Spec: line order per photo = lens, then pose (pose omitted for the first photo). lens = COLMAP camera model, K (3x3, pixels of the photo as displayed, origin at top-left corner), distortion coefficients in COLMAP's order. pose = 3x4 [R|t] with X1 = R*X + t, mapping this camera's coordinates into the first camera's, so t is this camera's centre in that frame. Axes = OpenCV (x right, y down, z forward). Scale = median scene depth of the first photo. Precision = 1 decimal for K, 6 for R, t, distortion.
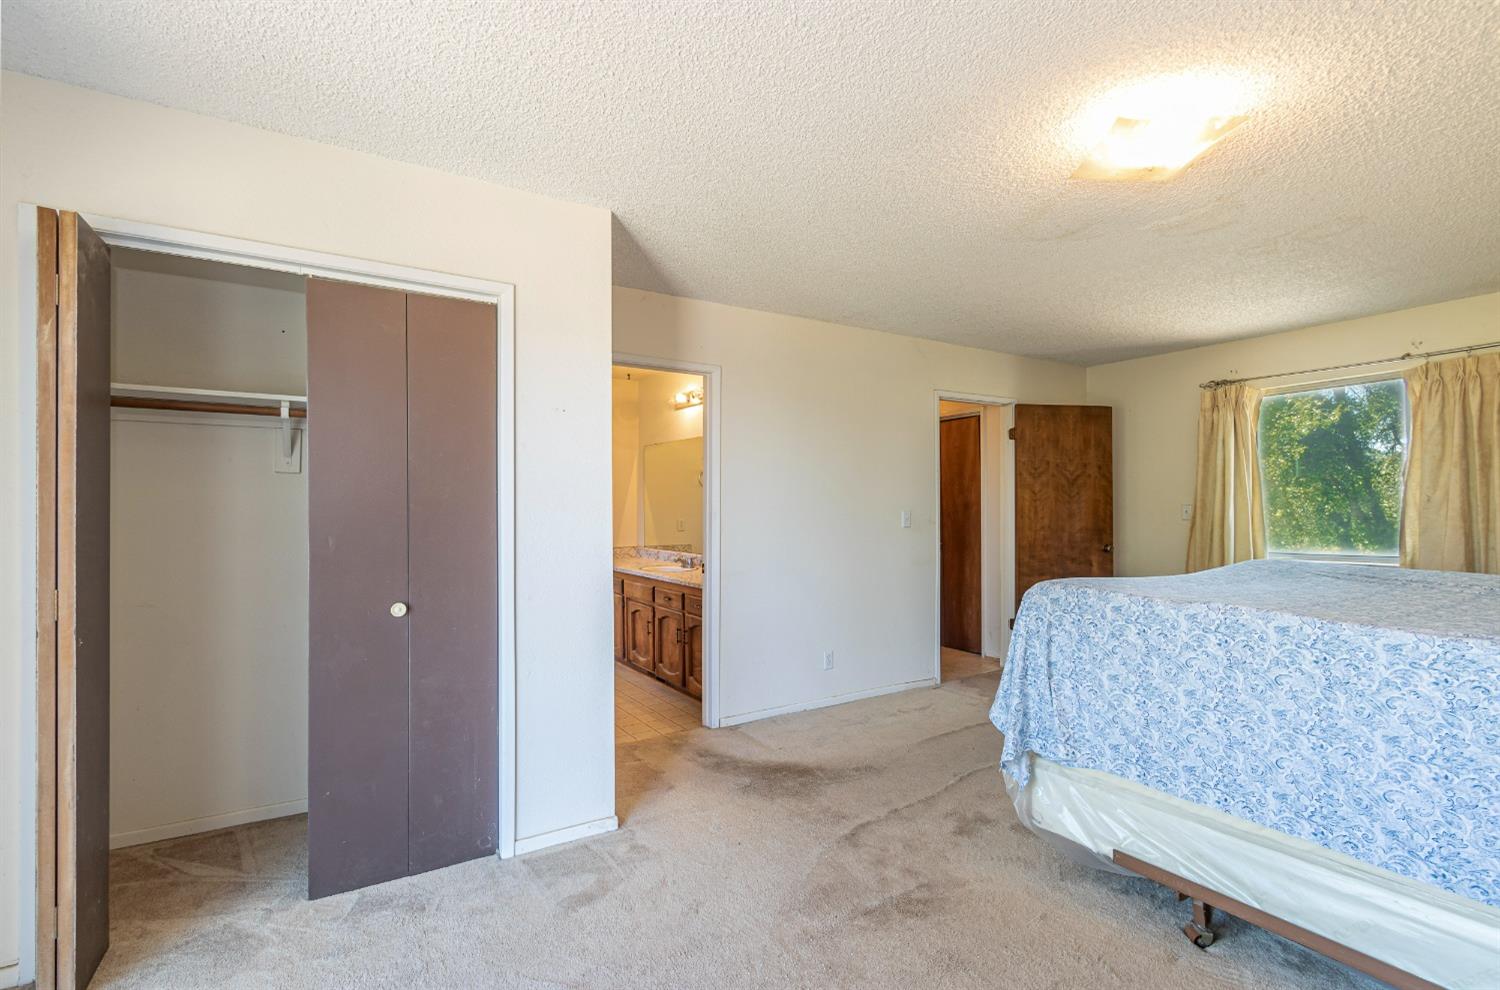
lens RADIAL K [[686.2, 0, 749.0], [0, 686.2, 502.8], [0, 0, 1]] dist [-0.010780, -0.000625]
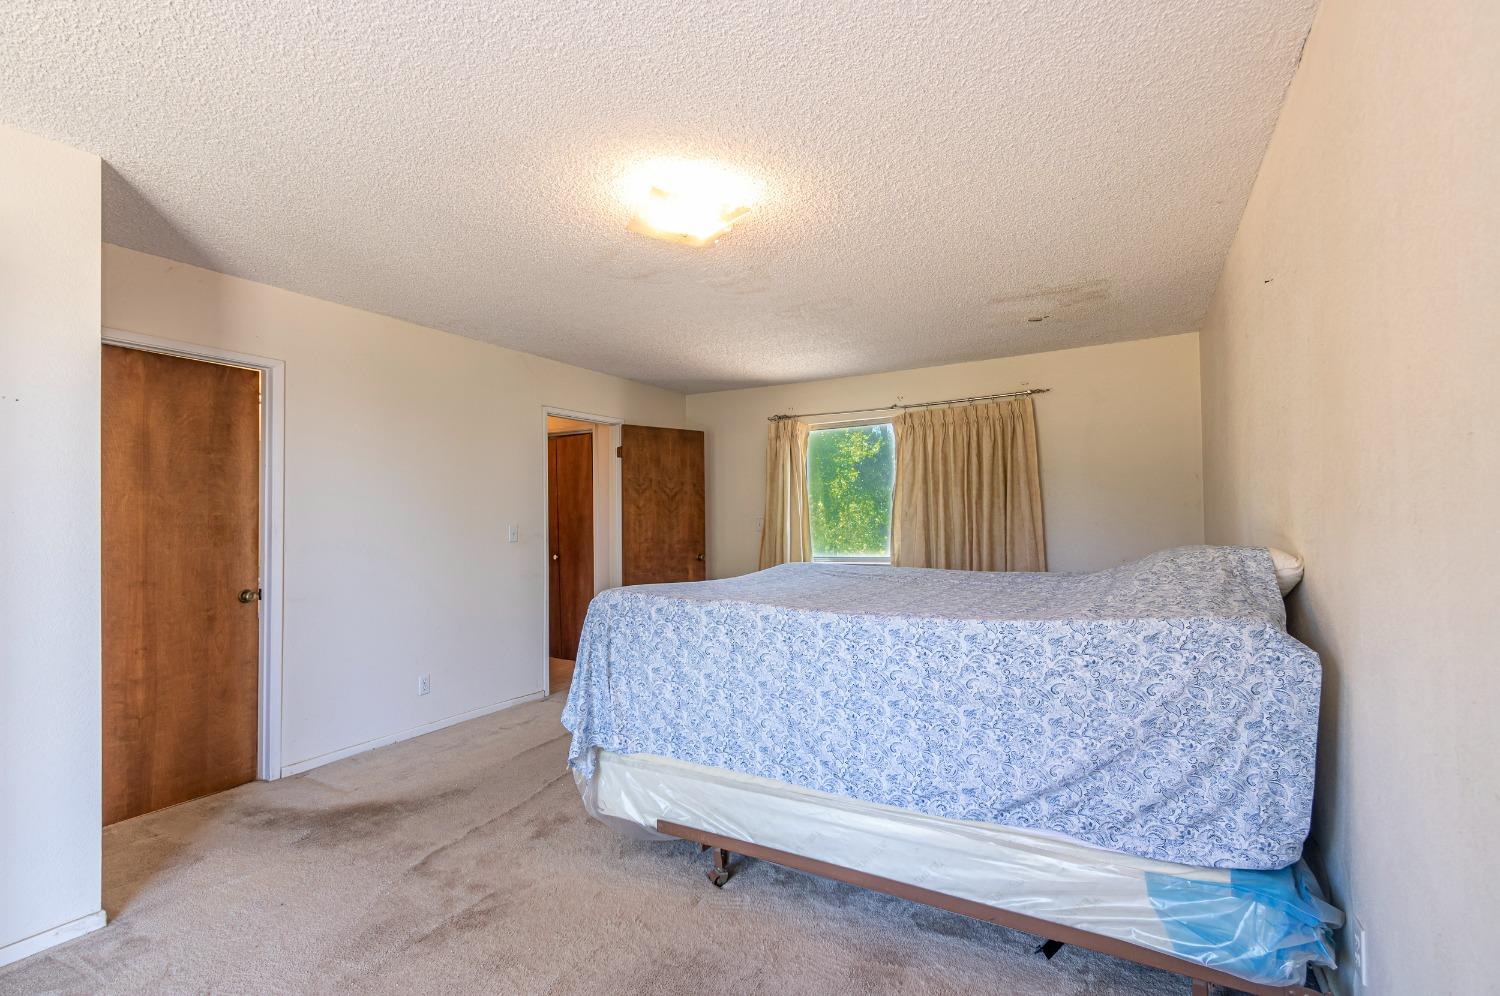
lens RADIAL K [[694.6, 0, 753.1], [0, 694.6, 509.4], [0, 0, 1]] dist [0.000433, -0.003883]
pose [[0.877463, 0.002173, 0.479639, 0.089709], [0.002287, 0.999959, -0.008716, -0.003332], [-0.479639, 0.008745, 0.877423, -0.083357]]
